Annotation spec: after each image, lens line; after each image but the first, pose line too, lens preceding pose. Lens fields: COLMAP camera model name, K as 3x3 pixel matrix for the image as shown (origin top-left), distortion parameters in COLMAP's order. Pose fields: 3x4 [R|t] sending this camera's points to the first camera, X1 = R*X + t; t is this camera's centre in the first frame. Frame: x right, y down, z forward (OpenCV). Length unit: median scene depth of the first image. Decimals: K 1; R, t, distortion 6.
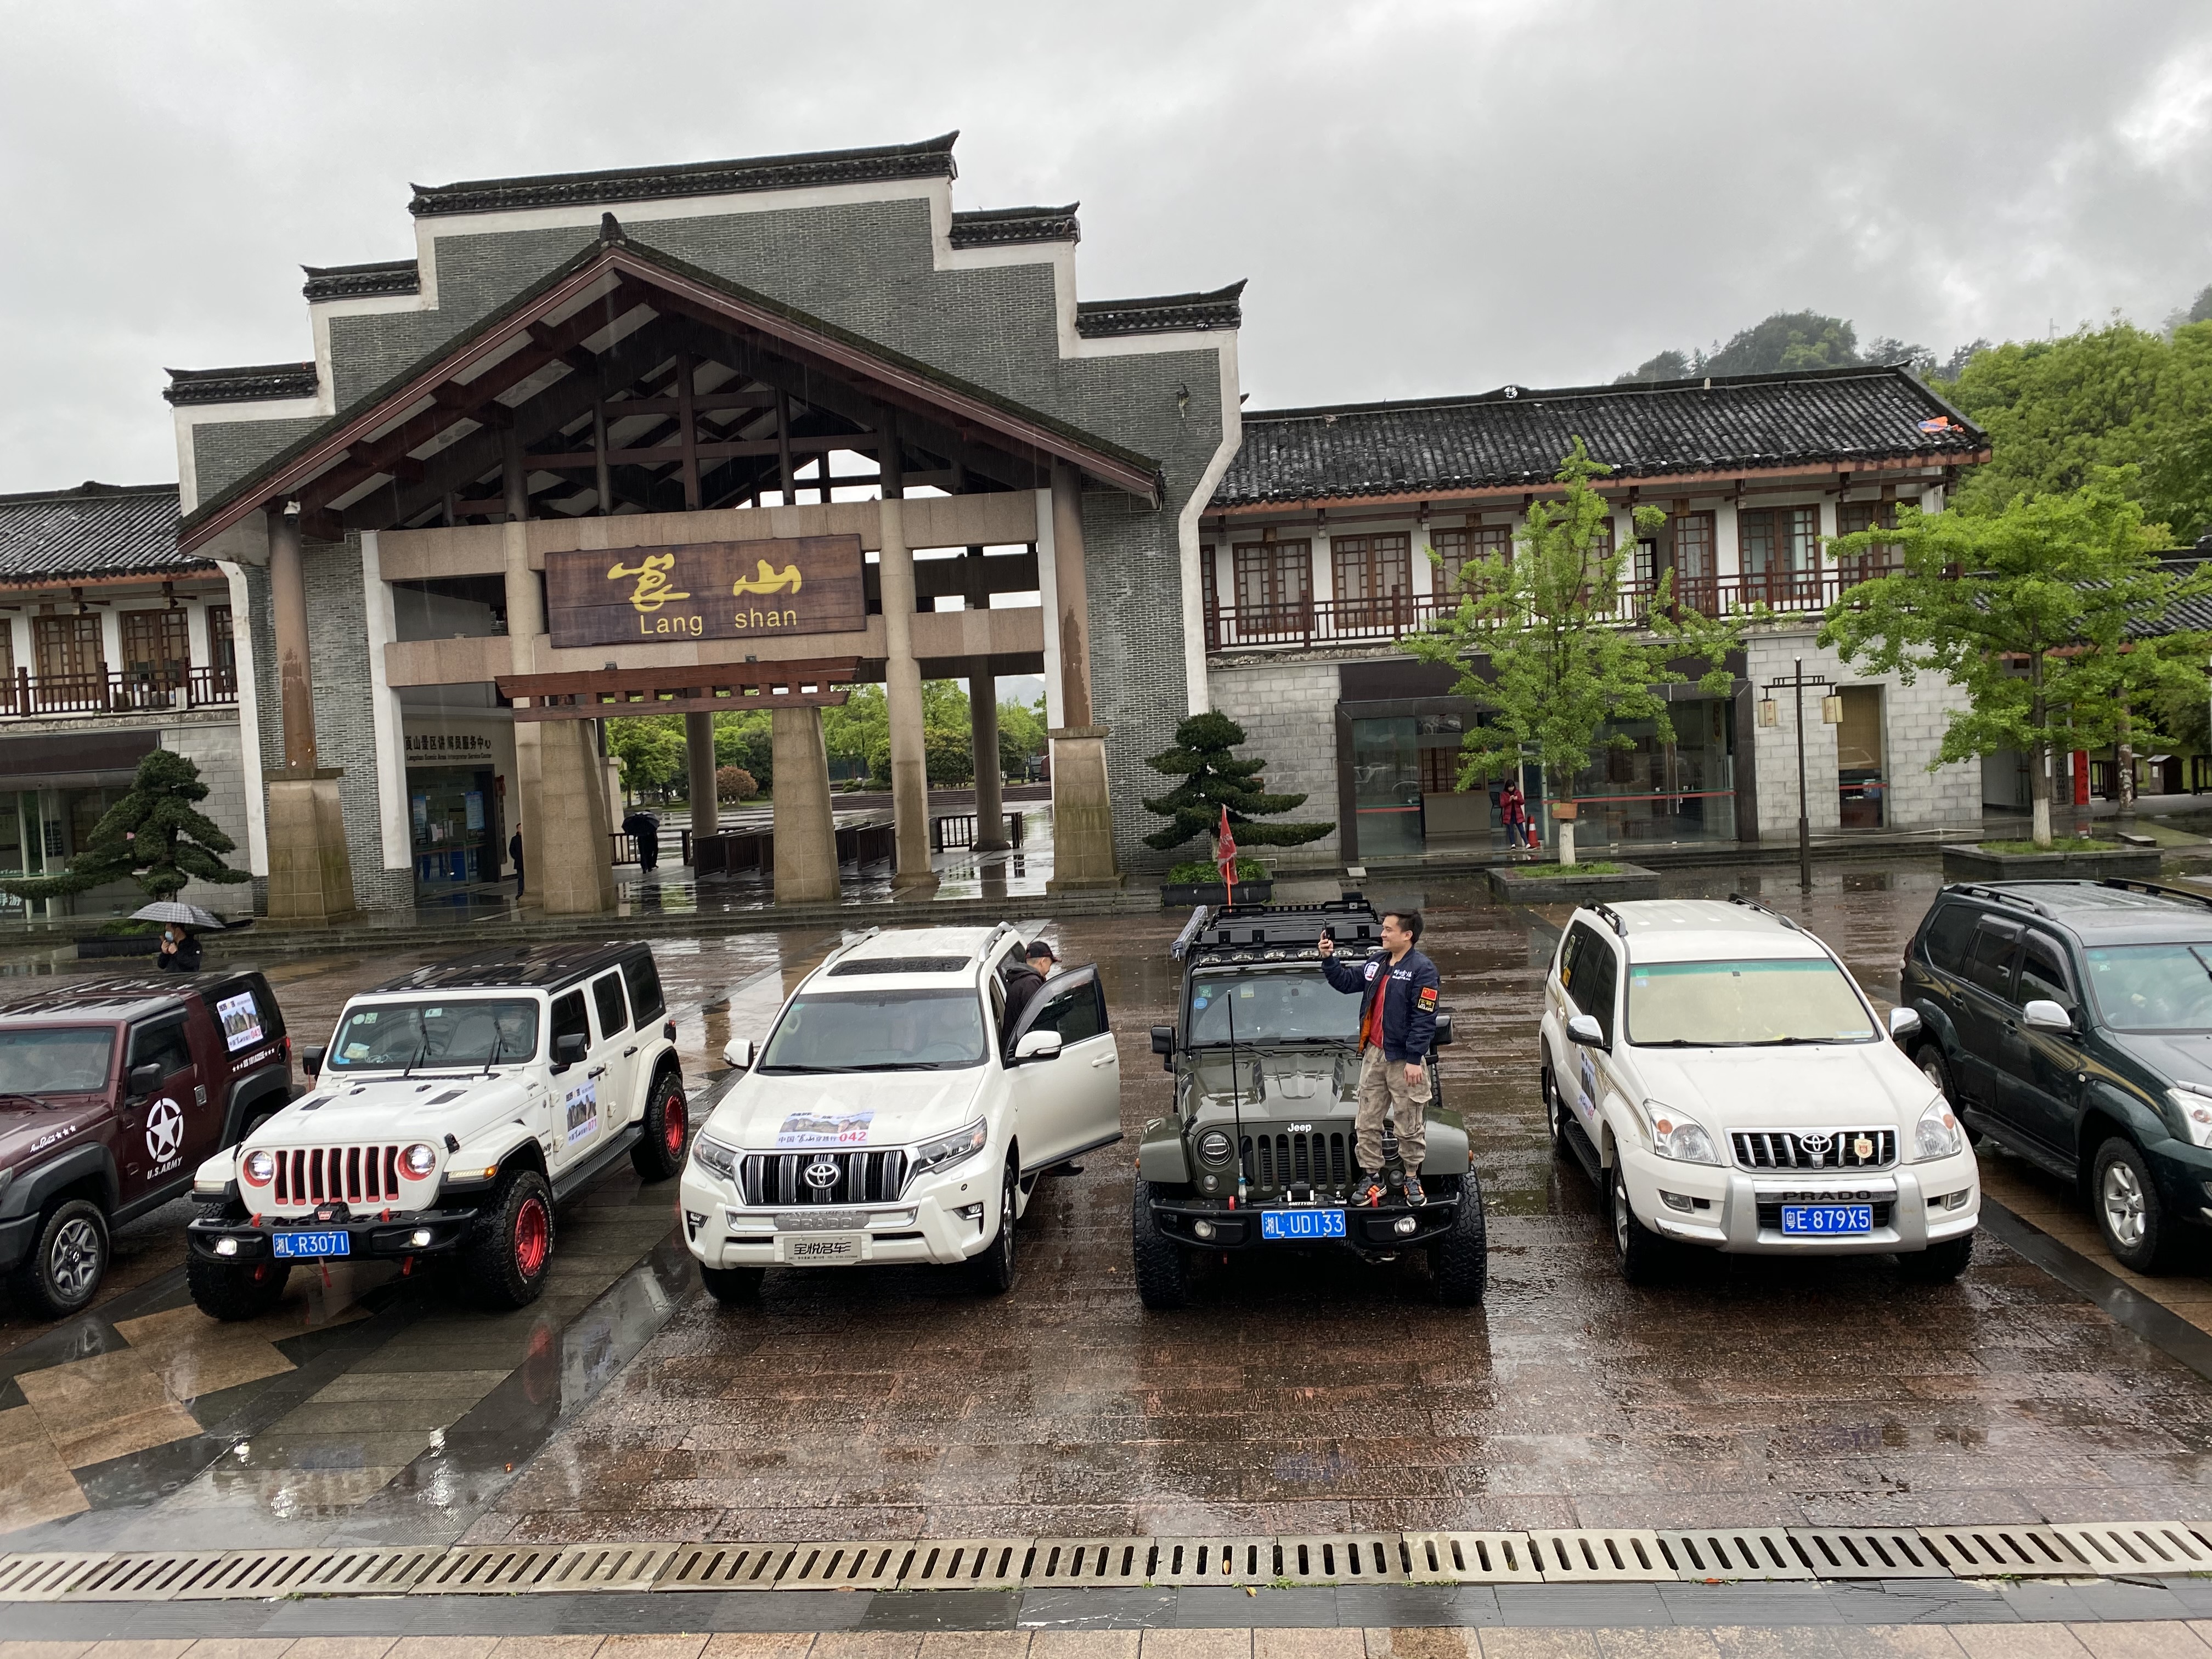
lens RADIAL K [[1670.5, 0, 1109.8], [0, 1670.5, 813.6], [0, 0, 1]] dist [0.033485, -0.036911]
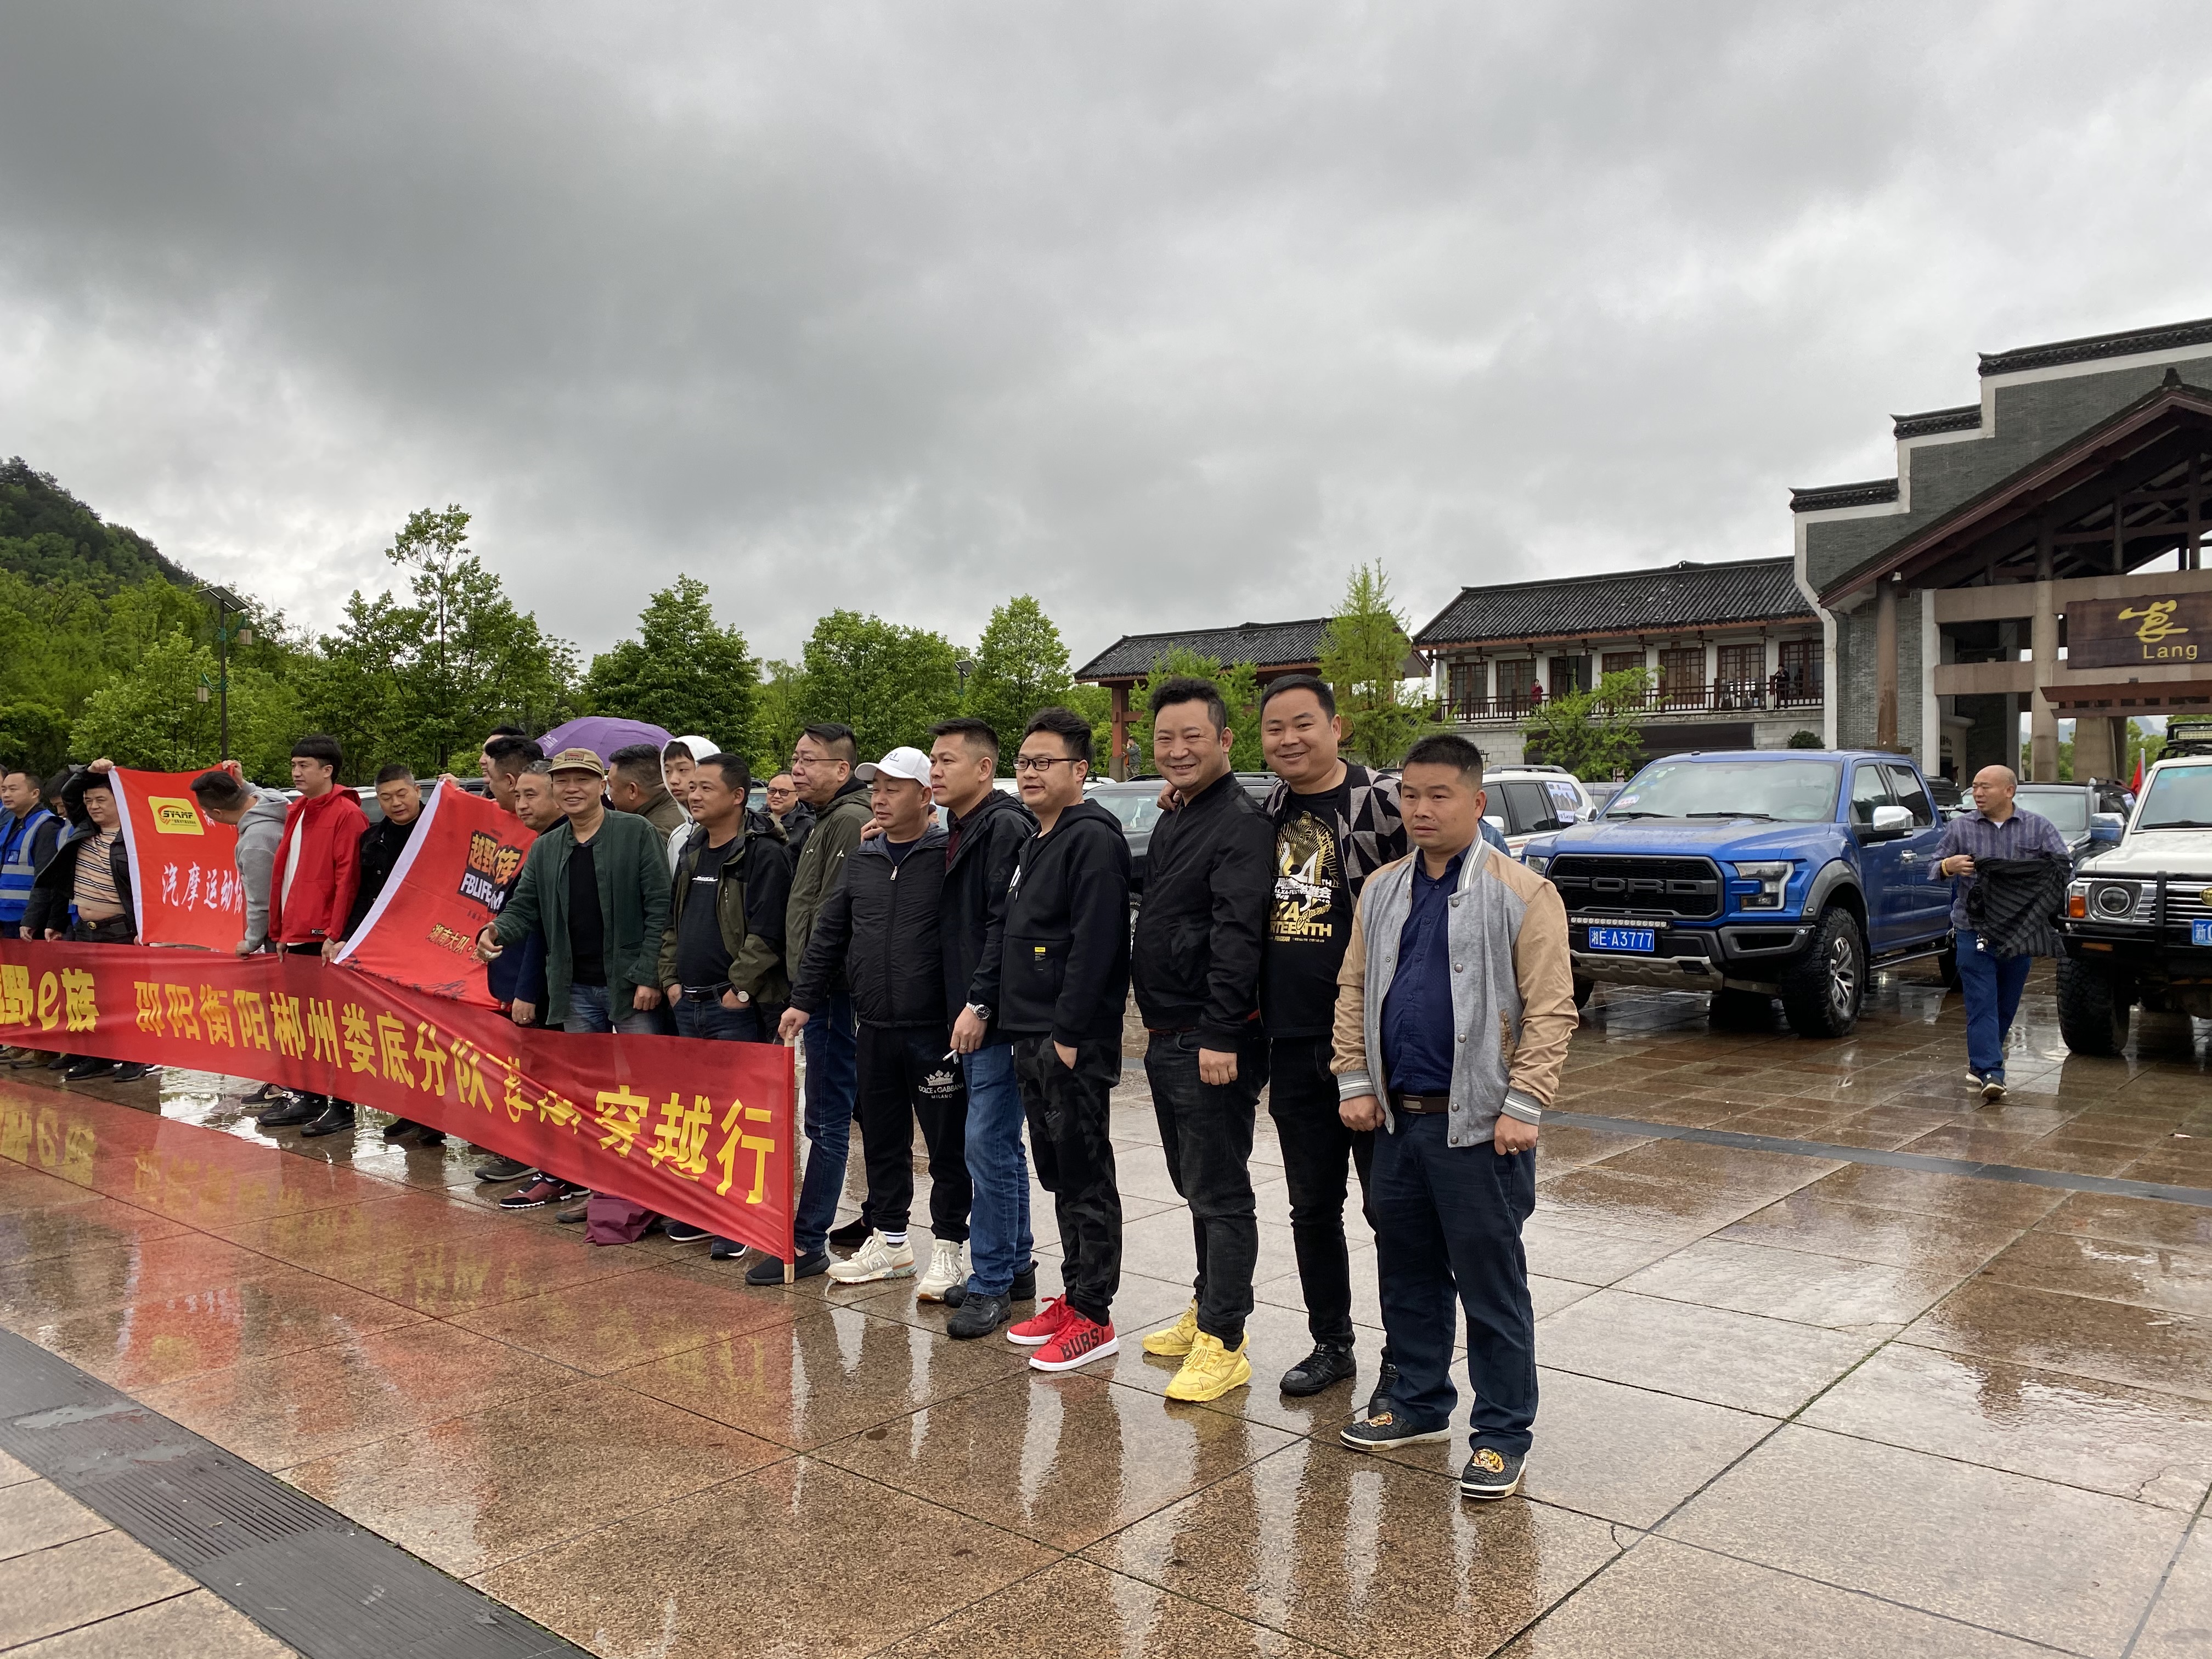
lens RADIAL K [[1670.5, 0, 1110.5], [0, 1670.5, 829.0], [0, 0, 1]] dist [0.033485, -0.036911]
pose [[0.811198, 0.058822, -0.581806, -0.156741], [-0.069336, 0.997585, 0.004186, 0.088149], [0.580647, 0.036945, 0.813317, -0.631946]]
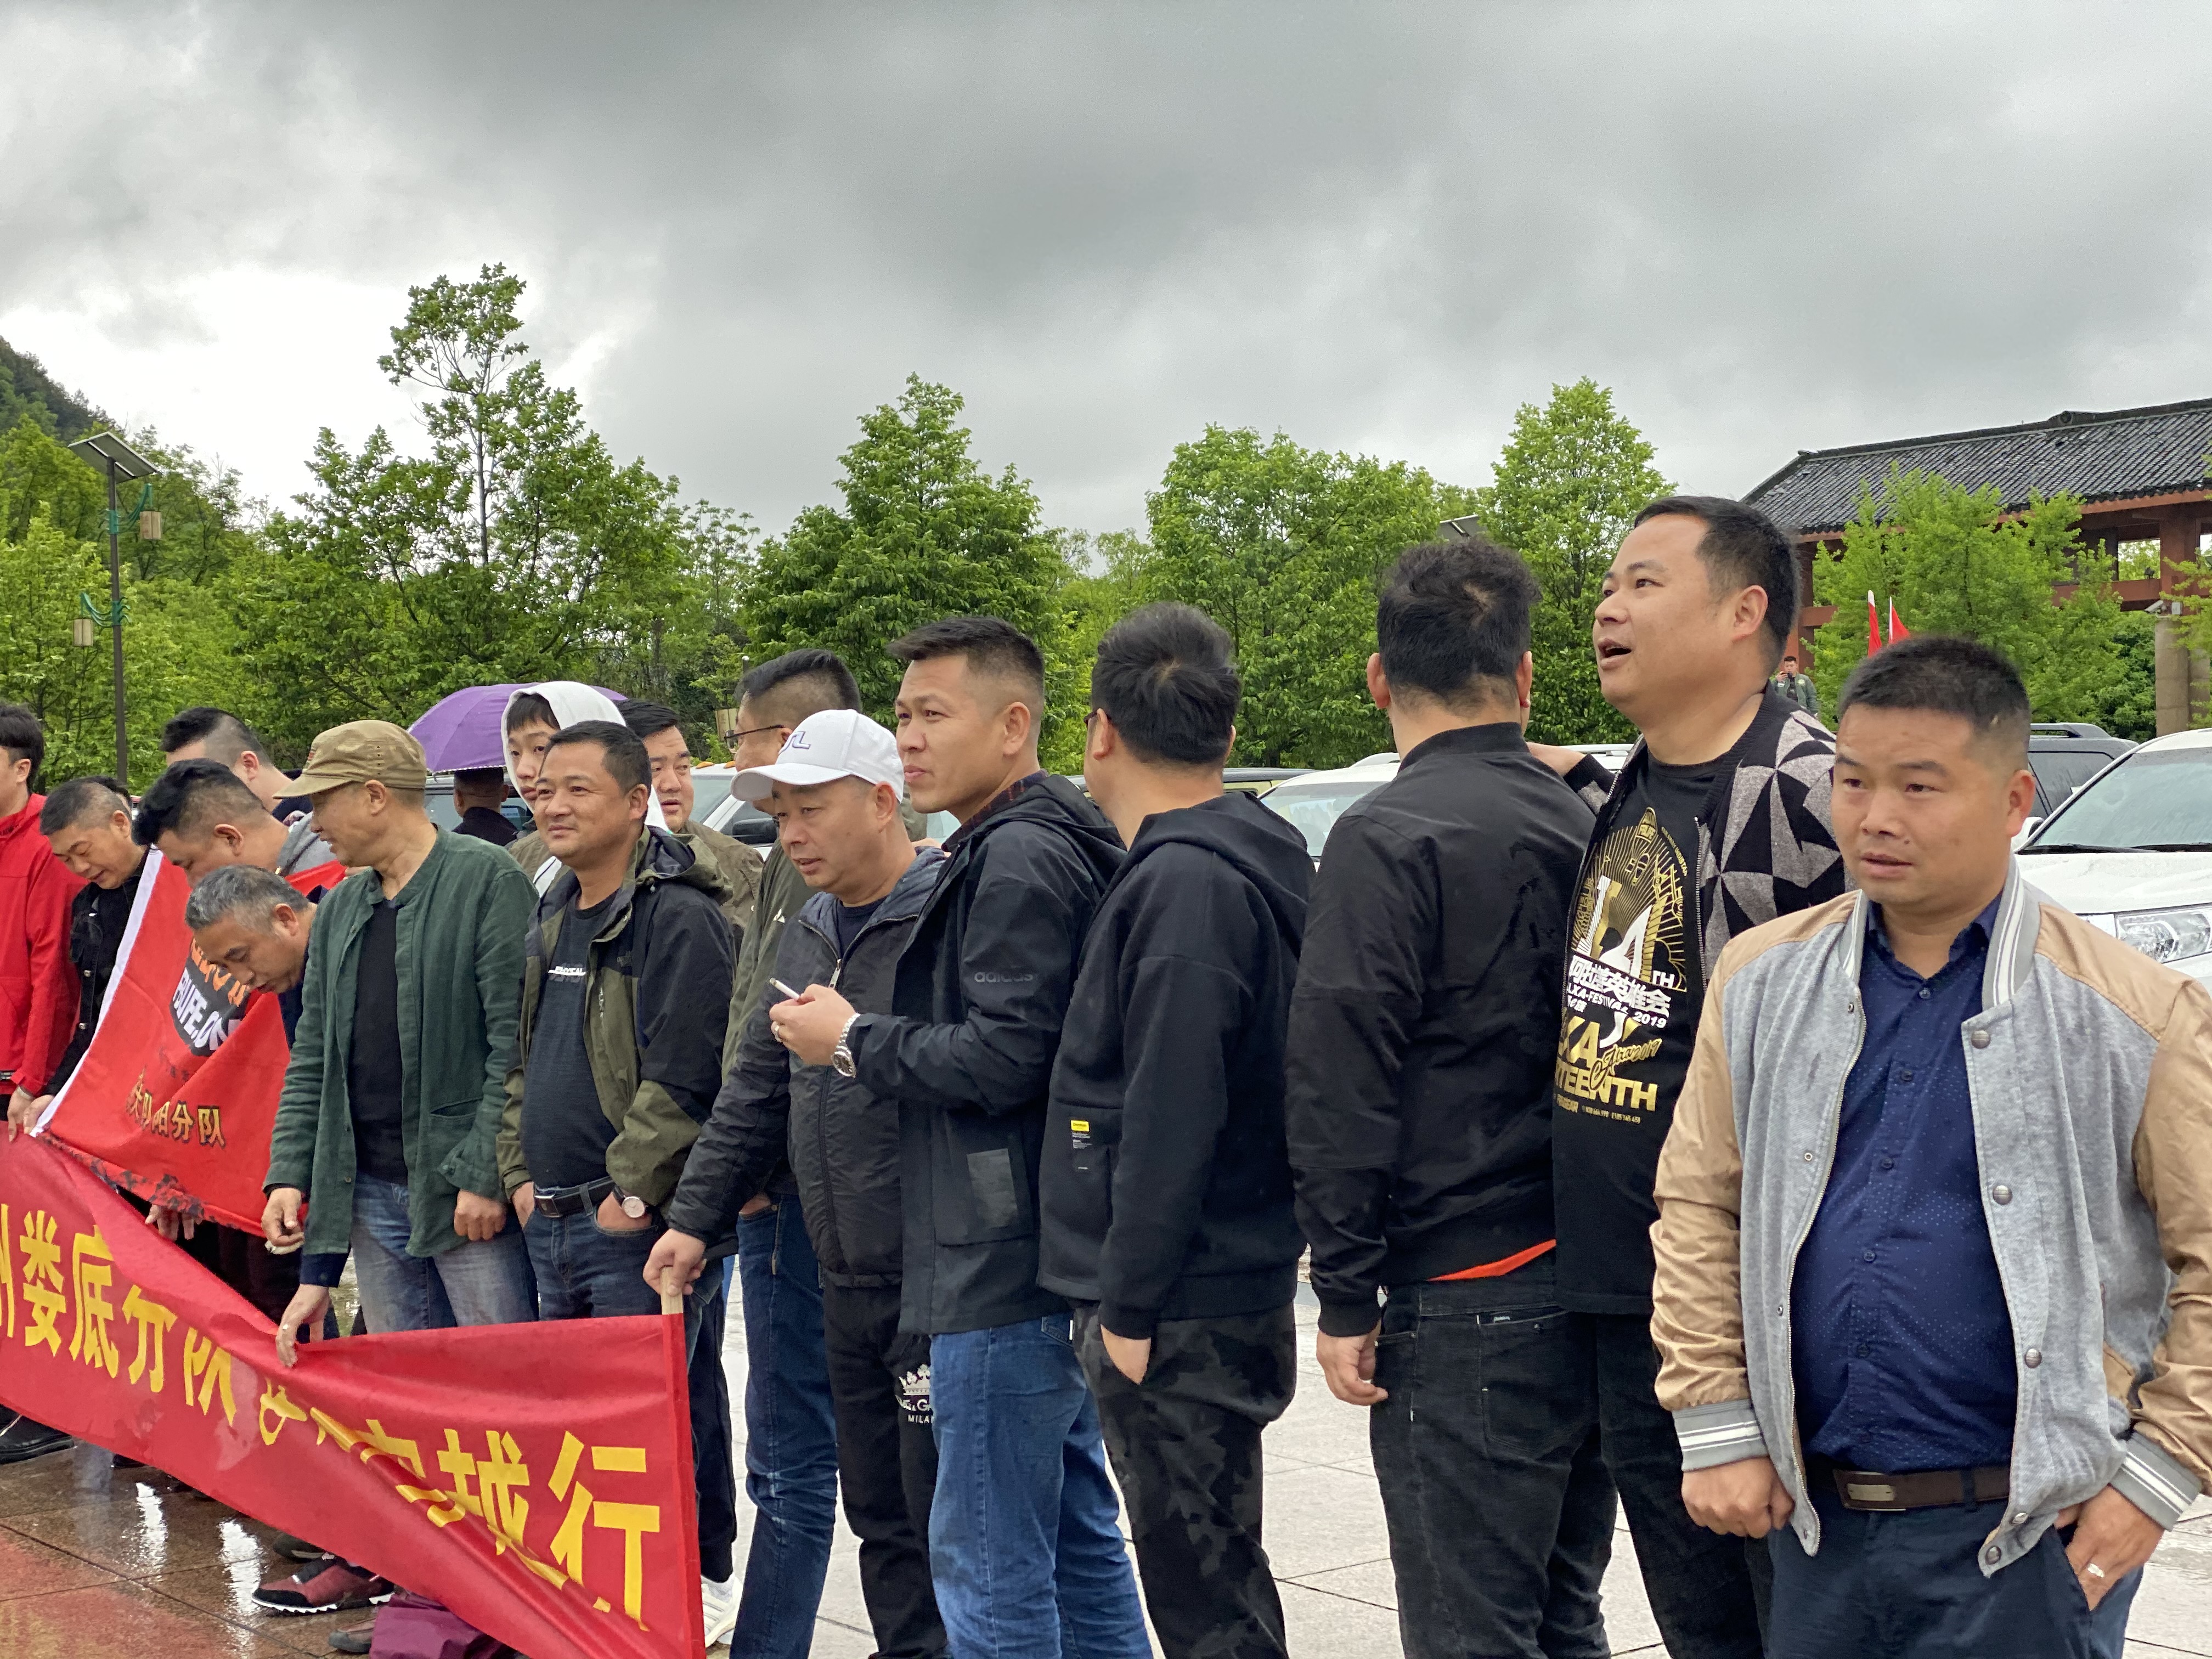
lens RADIAL K [[3275.5, 0, 1096.1], [0, 3275.5, 843.7], [0, 0, 1]] dist [0.063461, 0.000000]
pose [[0.669904, 0.044810, -0.741094, -0.147736], [-0.050132, 0.998629, 0.015065, 0.086313], [0.740753, 0.027060, 0.671232, -0.609736]]
